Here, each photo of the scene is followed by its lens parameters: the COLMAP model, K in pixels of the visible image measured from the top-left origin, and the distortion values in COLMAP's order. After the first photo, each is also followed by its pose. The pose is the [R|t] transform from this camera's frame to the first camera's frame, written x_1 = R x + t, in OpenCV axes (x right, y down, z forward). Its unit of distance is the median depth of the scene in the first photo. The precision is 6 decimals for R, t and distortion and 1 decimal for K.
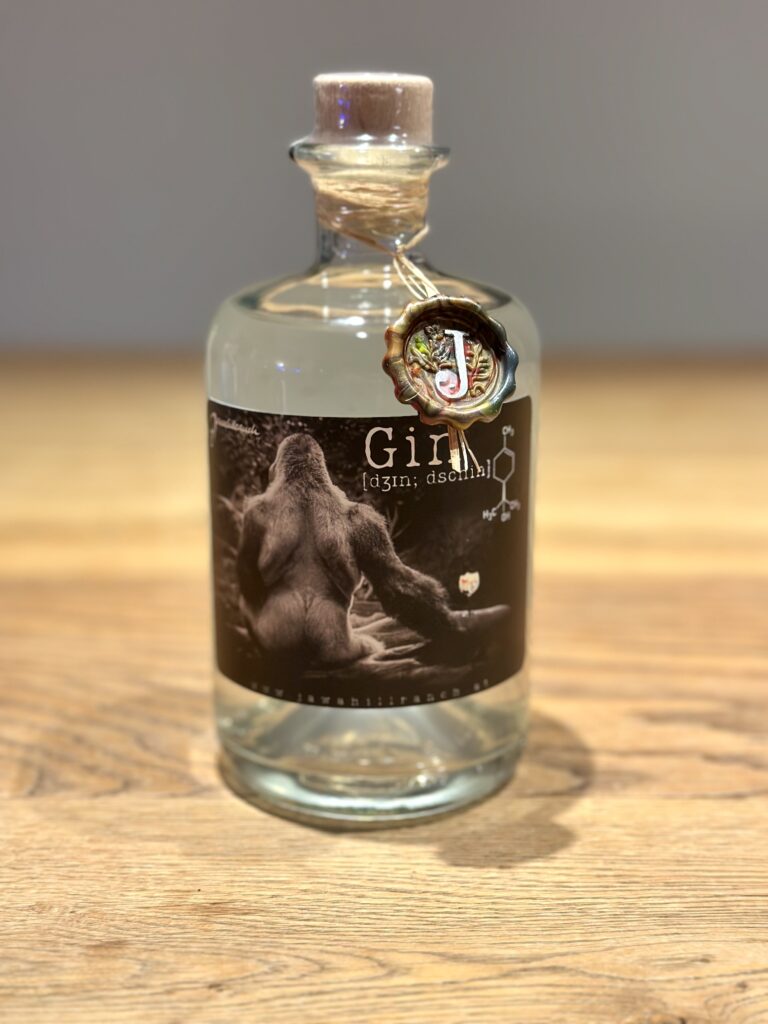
lens RADIAL K [[1410.0, 0, 395.4], [0, 1410.0, 508.2], [0, 0, 1]] dist [0.017915, 0.000000]
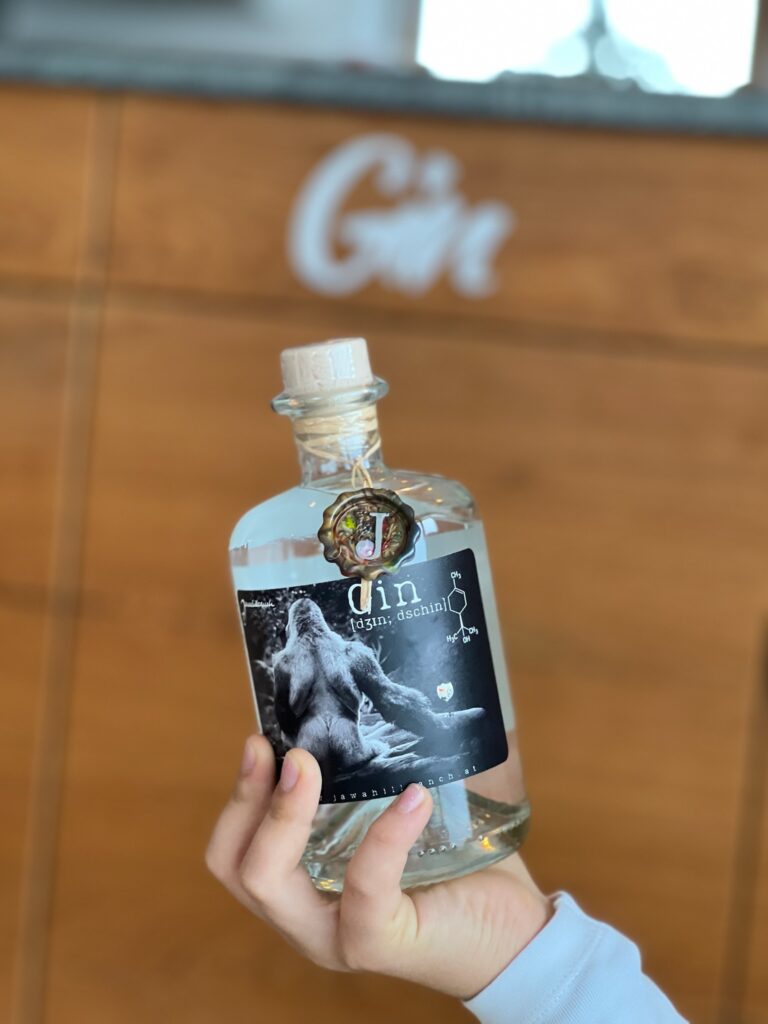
lens RADIAL K [[2323.8, 0, 384.7], [0, 2323.8, 512.4], [0, 0, 1]] dist [-0.335577, 0.000000]
pose [[0.981518, -0.166869, -0.093687, 0.241370], [0.148013, 0.972269, -0.181069, 0.291249], [0.121304, 0.163855, 0.978998, -1.244430]]
